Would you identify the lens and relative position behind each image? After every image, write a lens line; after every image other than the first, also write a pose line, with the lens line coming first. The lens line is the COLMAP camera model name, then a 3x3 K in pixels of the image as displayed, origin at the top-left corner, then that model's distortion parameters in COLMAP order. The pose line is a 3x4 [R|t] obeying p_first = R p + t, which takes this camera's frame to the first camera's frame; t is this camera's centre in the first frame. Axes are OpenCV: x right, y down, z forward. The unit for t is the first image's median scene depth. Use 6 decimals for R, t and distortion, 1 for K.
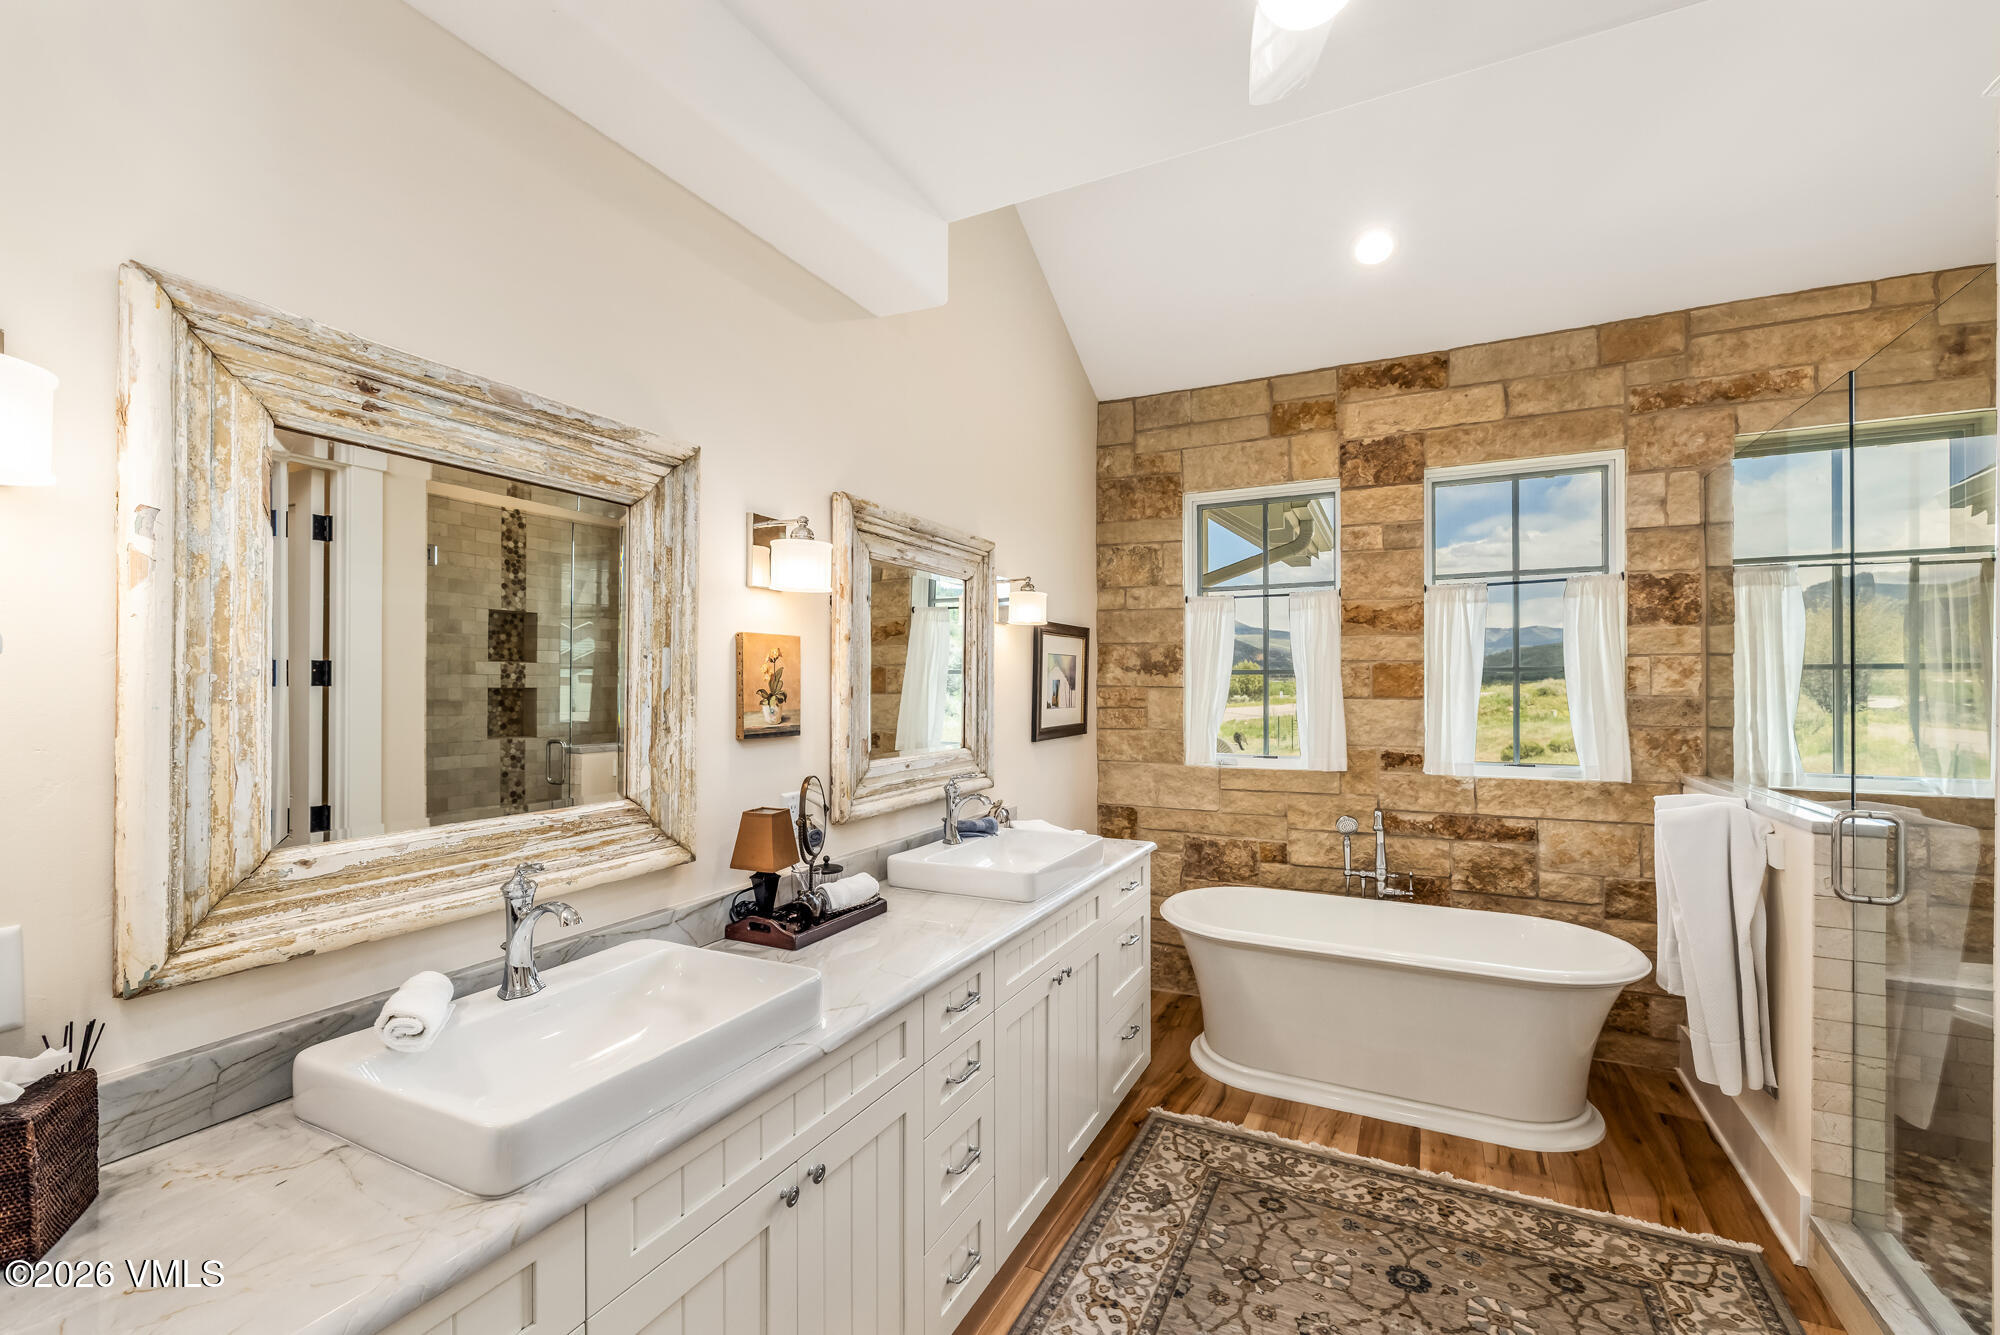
lens RADIAL K [[858.0, 0, 993.8], [0, 858.0, 676.7], [0, 0, 1]] dist [-0.003319, 0.000735]
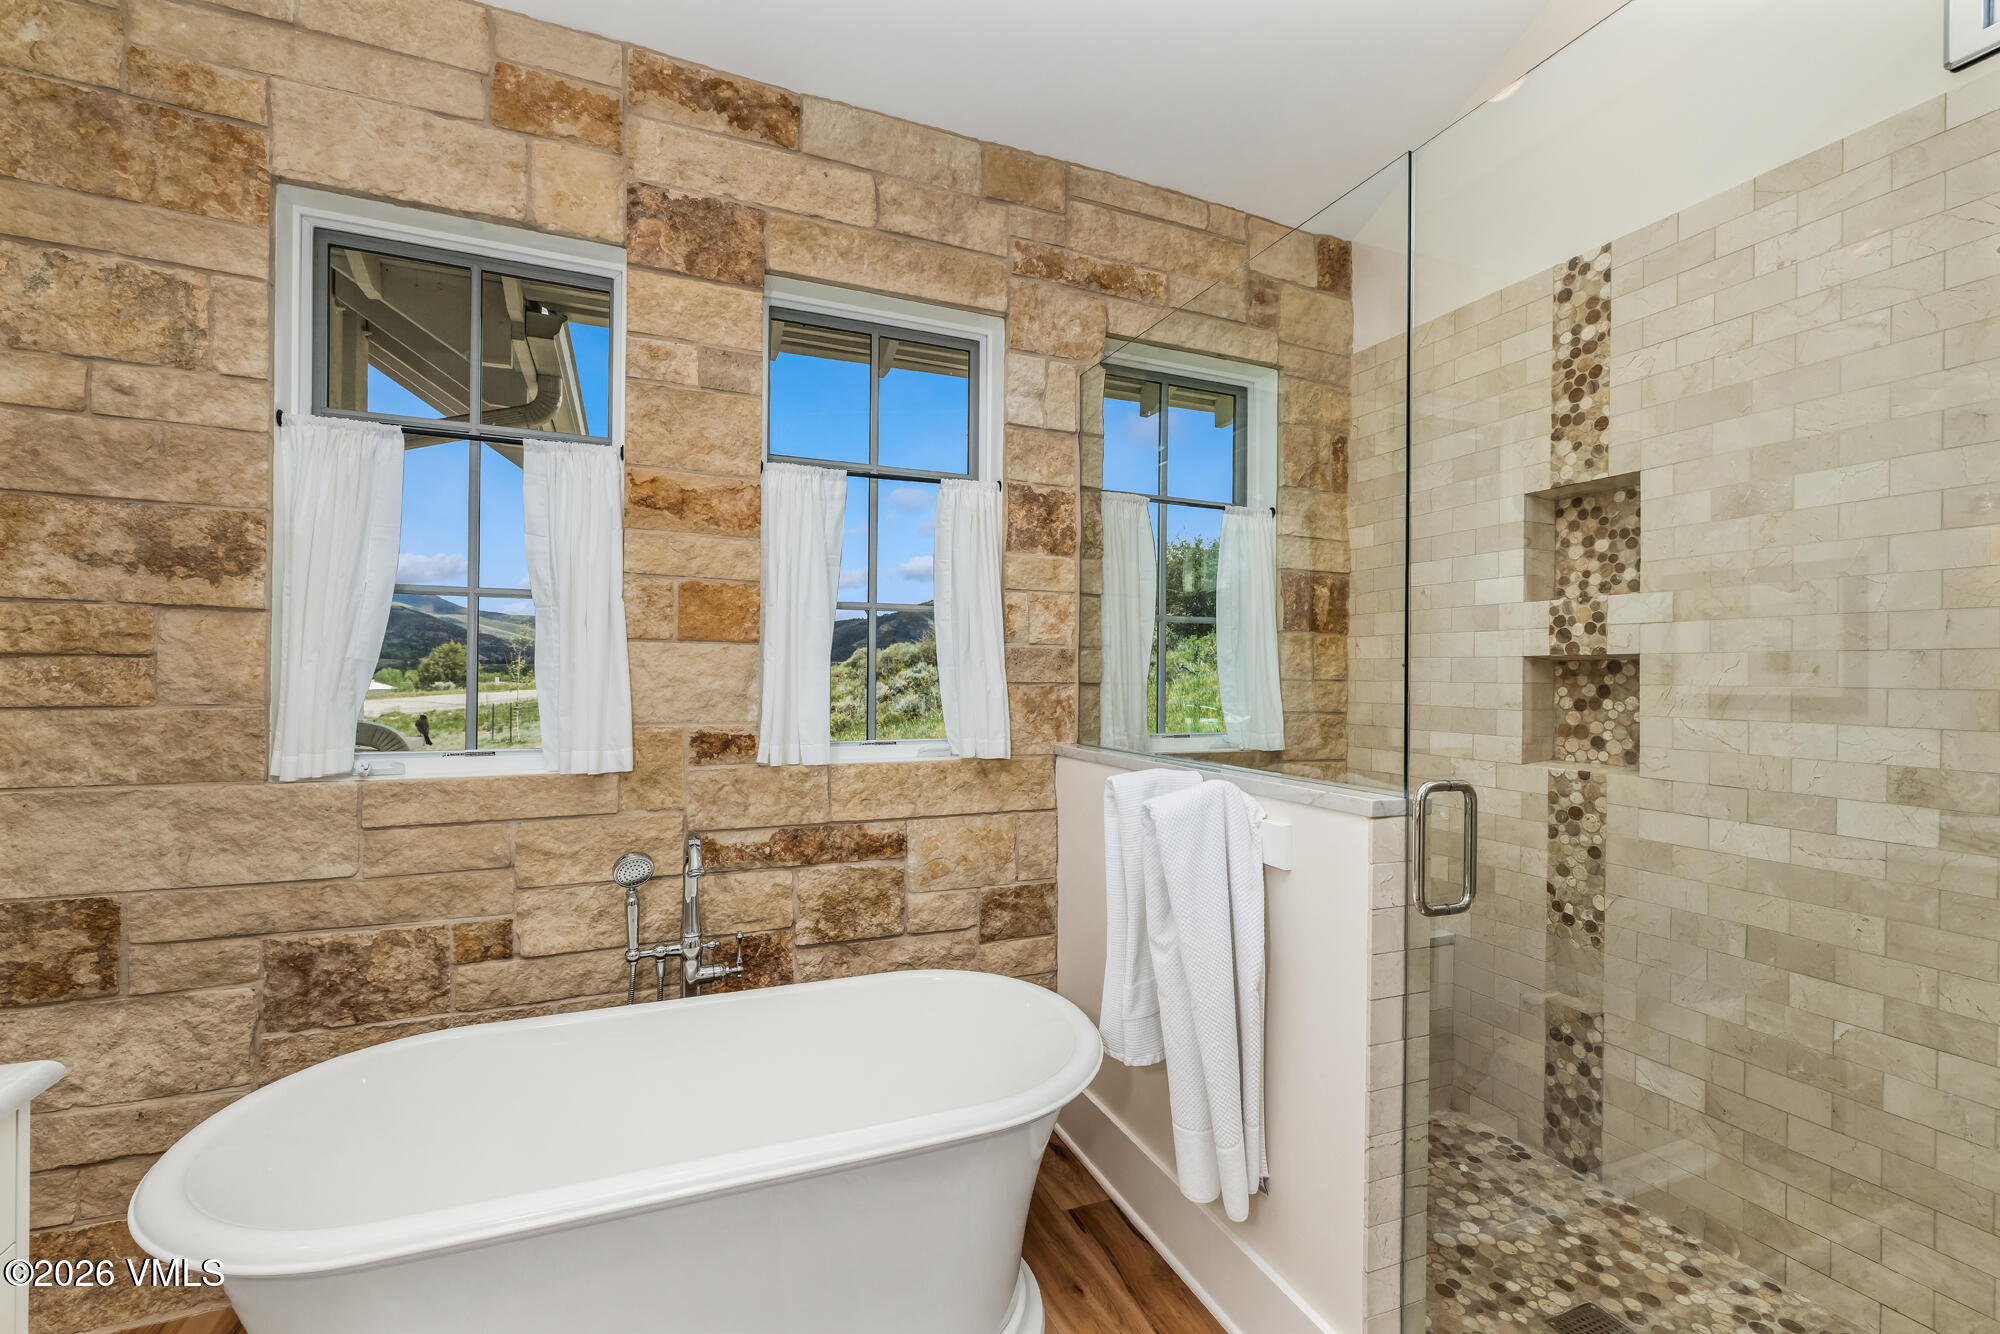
lens RADIAL K [[858.0, 0, 995.7], [0, 858.0, 671.8], [0, 0, 1]] dist [-0.003319, 0.000735]
pose [[0.657758, 0.008331, 0.753184, 0.149425], [-0.015209, 0.999882, 0.002222, 0.041710], [-0.753076, -0.012917, 0.657807, 0.464037]]
